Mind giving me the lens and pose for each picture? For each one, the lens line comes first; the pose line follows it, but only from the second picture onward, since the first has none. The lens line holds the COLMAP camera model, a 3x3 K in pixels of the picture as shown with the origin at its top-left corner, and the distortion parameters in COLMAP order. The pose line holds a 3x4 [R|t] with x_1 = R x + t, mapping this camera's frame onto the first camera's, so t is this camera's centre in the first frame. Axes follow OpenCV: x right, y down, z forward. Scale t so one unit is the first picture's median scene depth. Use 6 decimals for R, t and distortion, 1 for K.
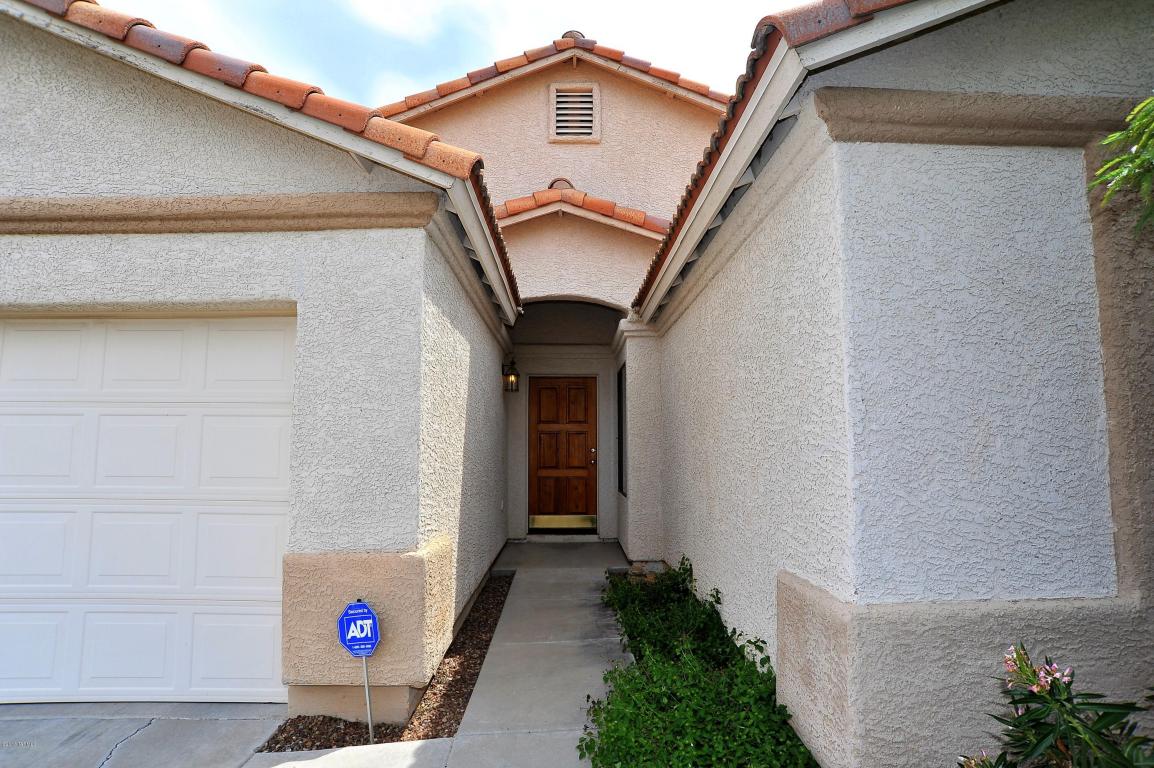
lens RADIAL K [[590.7, 0, 575.4], [0, 590.7, 400.3], [0, 0, 1]] dist [-0.095471, 0.034742]
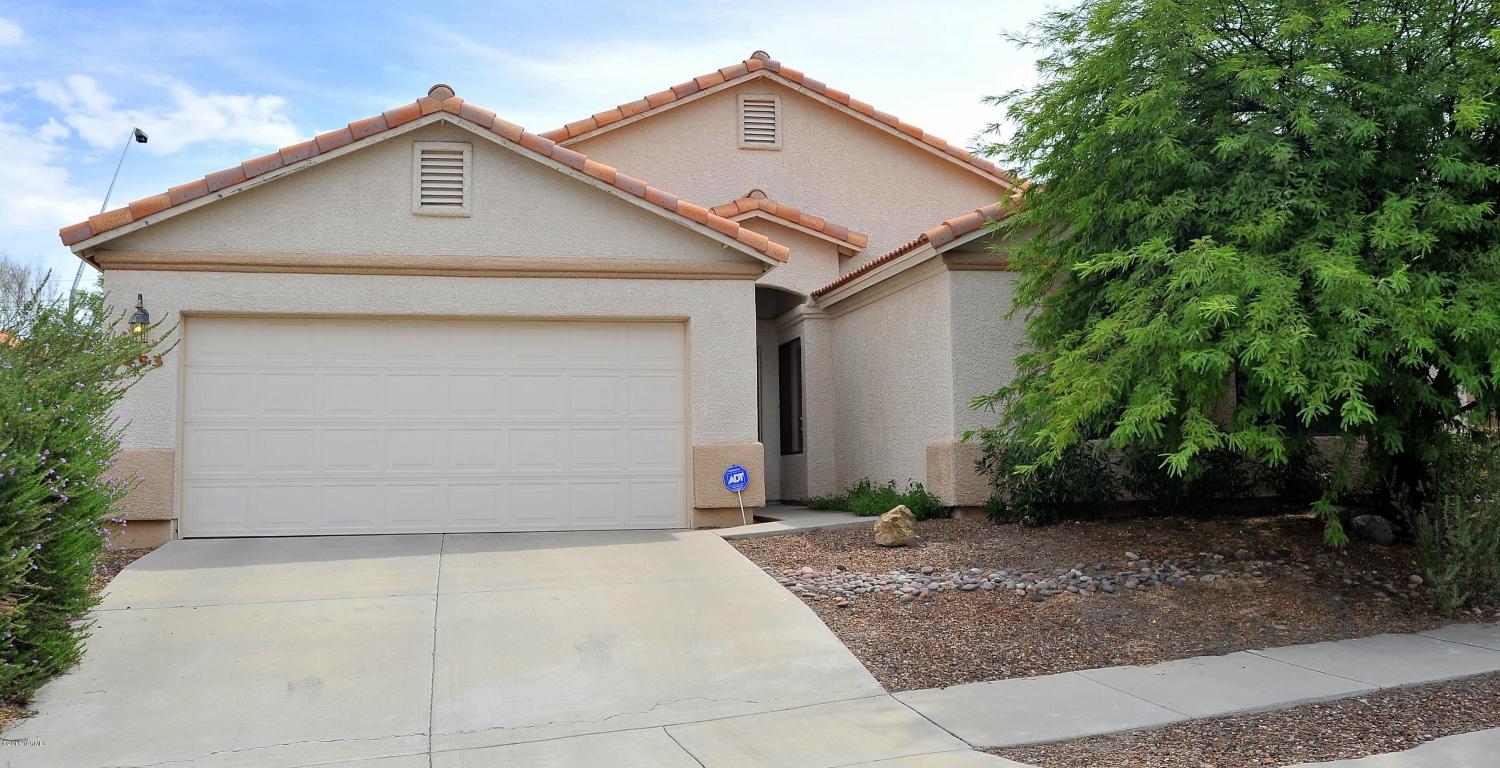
lens RADIAL K [[1293.0, 0, 750.8], [0, 1293.0, 355.1], [0, 0, 1]] dist [-0.065322, 0.001713]
pose [[0.980073, 0.006240, 0.198541, -0.558616], [-0.002718, 0.999834, -0.018008, 0.016188], [-0.198621, 0.017109, 0.979927, -1.604131]]
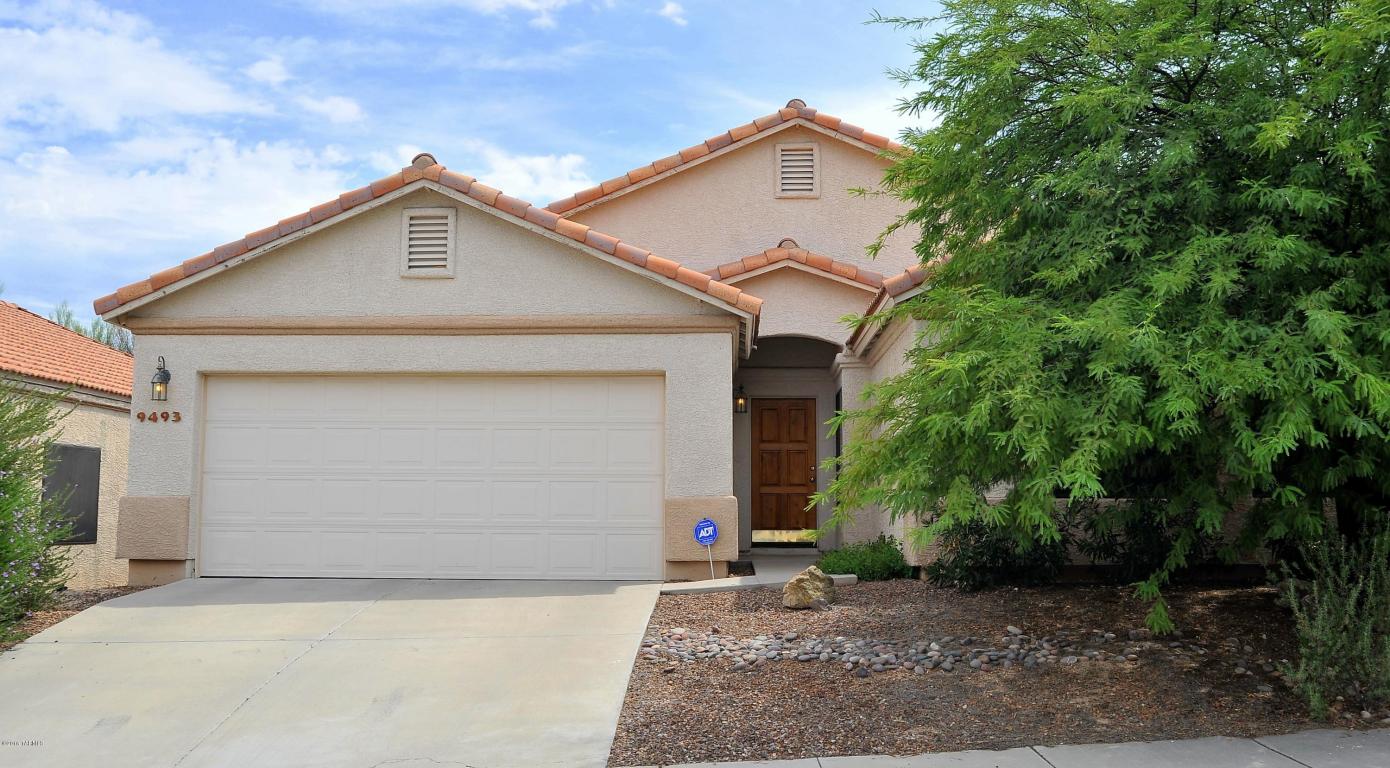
lens RADIAL K [[1265.5, 0, 695.0], [0, 1265.5, 384.0], [0, 0, 1]] dist [-0.062029, -0.003481]
pose [[0.998690, -0.000396, -0.051174, -0.080878], [-0.000986, 0.999636, -0.026967, -0.005876], [0.051166, 0.026982, 0.998326, -1.591863]]
